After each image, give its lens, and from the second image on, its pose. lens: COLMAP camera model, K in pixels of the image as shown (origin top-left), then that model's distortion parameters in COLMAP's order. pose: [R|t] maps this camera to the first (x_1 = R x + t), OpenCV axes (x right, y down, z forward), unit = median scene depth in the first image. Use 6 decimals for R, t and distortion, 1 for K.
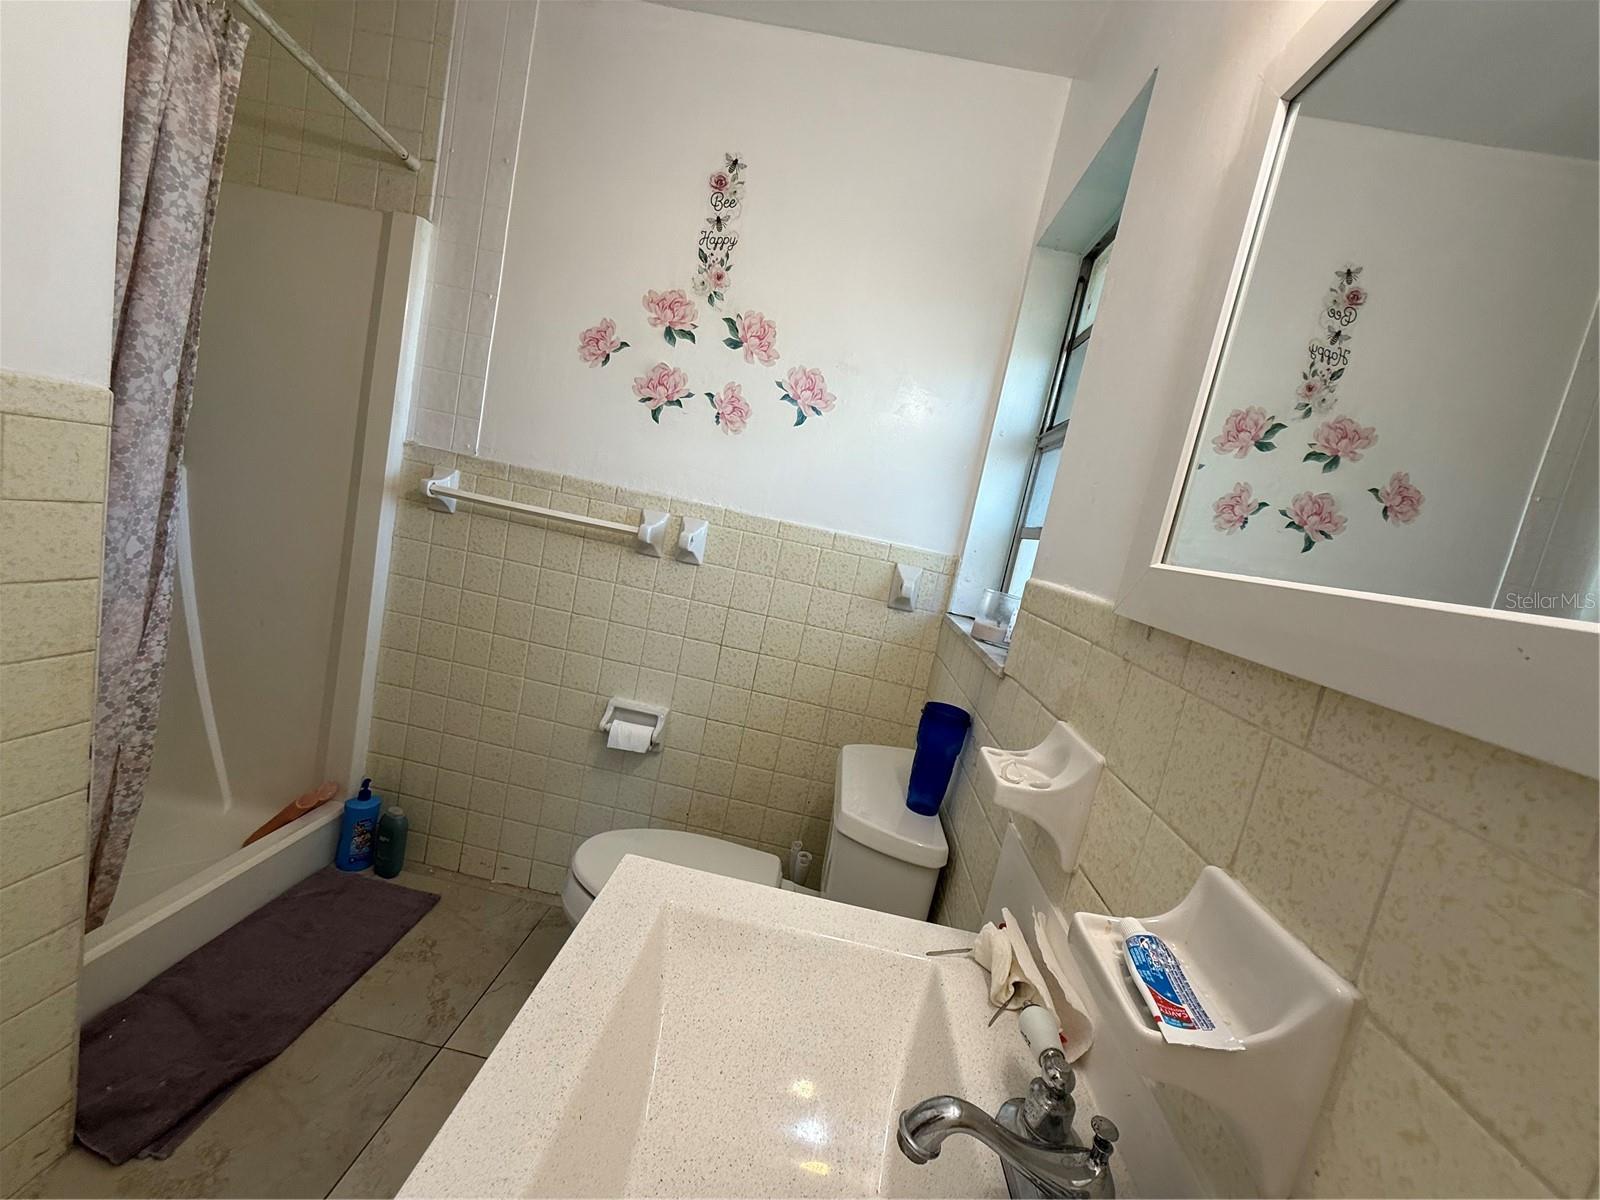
lens RADIAL K [[632.5, 0, 793.3], [0, 632.5, 603.3], [0, 0, 1]] dist [-0.001624, -0.000671]
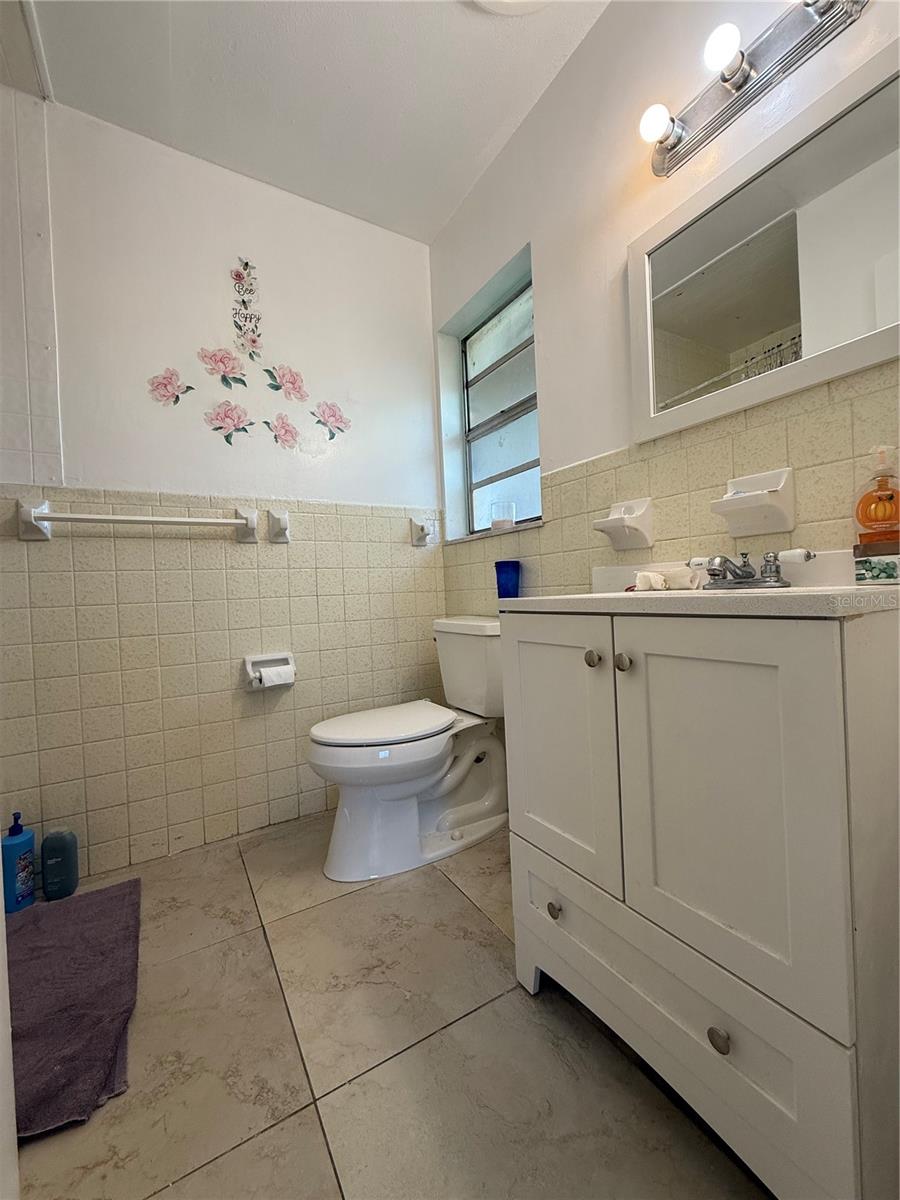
lens RADIAL K [[474.3, 0, 445.5], [0, 474.3, 597.3], [0, 0, 1]] dist [-0.001624, -0.000671]
pose [[0.799393, -0.241649, 0.550069, -0.490484], [0.278665, 0.960240, 0.016868, 0.137288], [-0.532275, 0.139801, 0.834949, -0.038492]]
